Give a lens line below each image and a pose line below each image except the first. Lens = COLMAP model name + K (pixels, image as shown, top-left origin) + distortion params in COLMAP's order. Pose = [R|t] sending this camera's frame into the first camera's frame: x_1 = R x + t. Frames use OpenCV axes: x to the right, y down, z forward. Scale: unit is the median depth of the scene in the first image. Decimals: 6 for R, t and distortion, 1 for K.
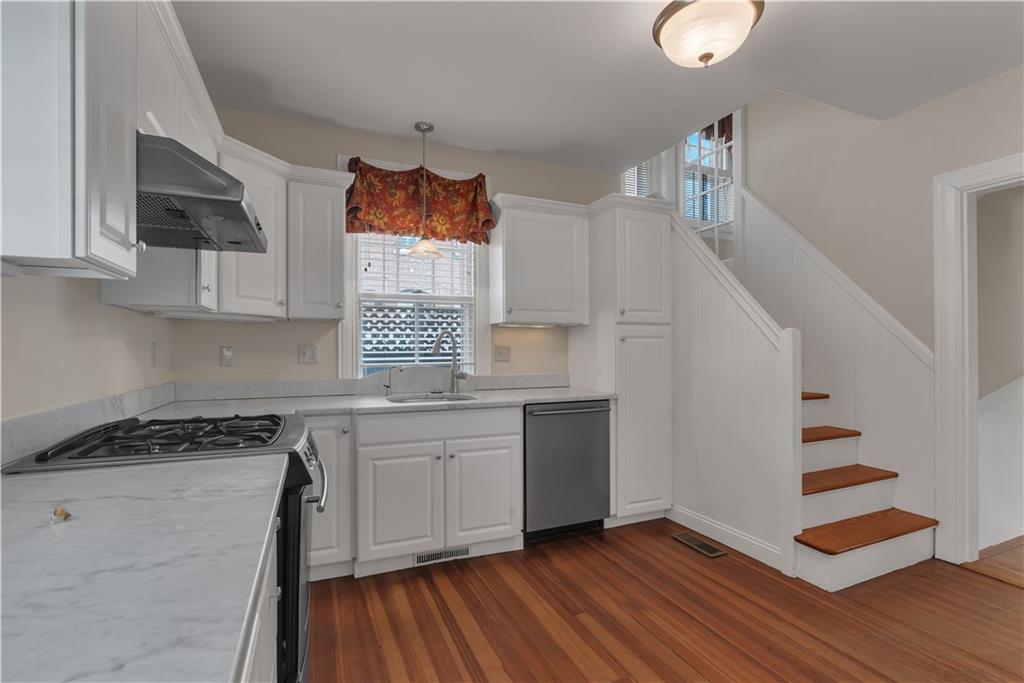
lens RADIAL K [[469.8, 0, 514.1], [0, 469.8, 345.5], [0, 0, 1]] dist [-0.007708, 0.002117]
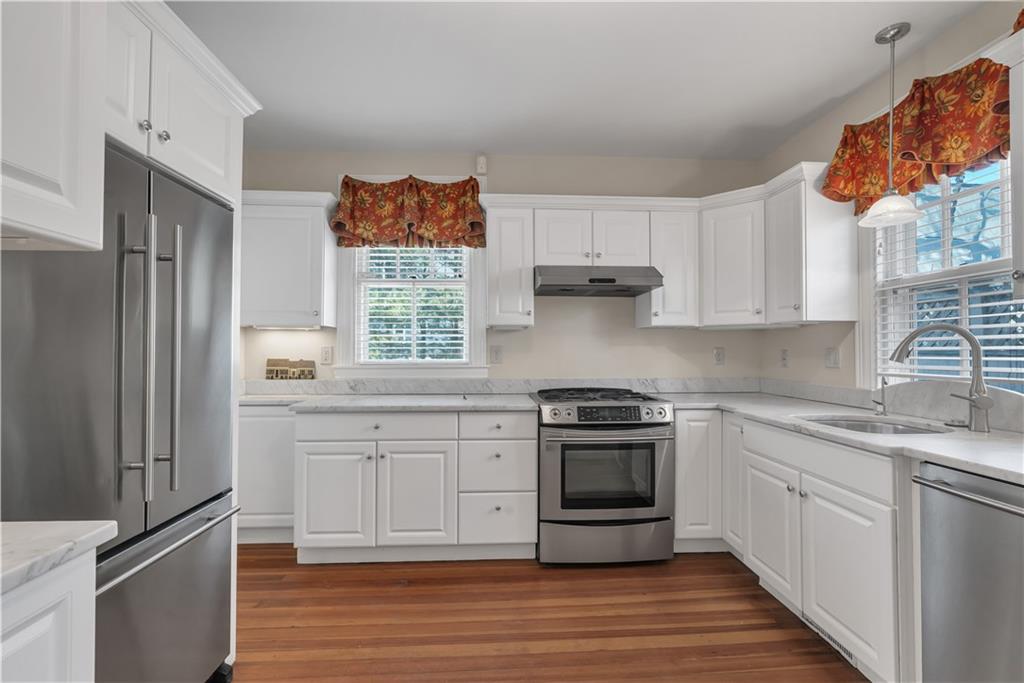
lens RADIAL K [[469.8, 0, 514.8], [0, 469.8, 338.4], [0, 0, 1]] dist [-0.007708, 0.002117]
pose [[-0.346122, -0.022326, -0.937924, 0.633527], [0.007532, 0.999618, -0.026574, -0.000915], [0.938159, -0.016262, -0.345822, 0.701355]]
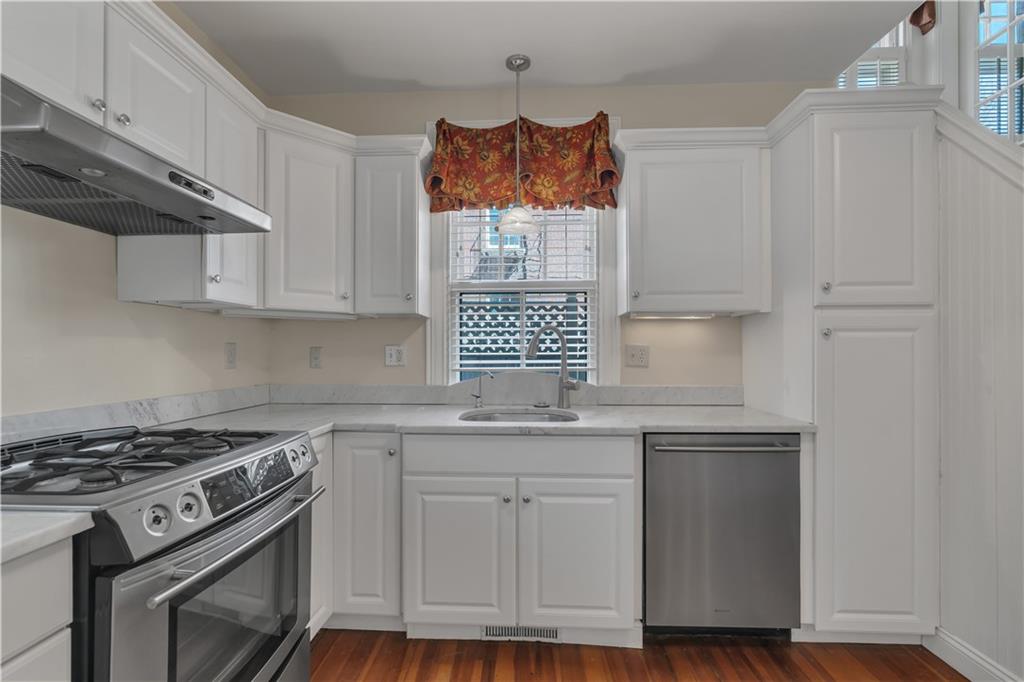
lens RADIAL K [[469.8, 0, 510.4], [0, 469.8, 348.6], [0, 0, 1]] dist [-0.007708, 0.002117]
pose [[0.897170, -0.001426, -0.441684, 0.136292], [0.002686, 0.999994, 0.002228, 0.003581], [0.441678, -0.003185, 0.897168, 0.296917]]
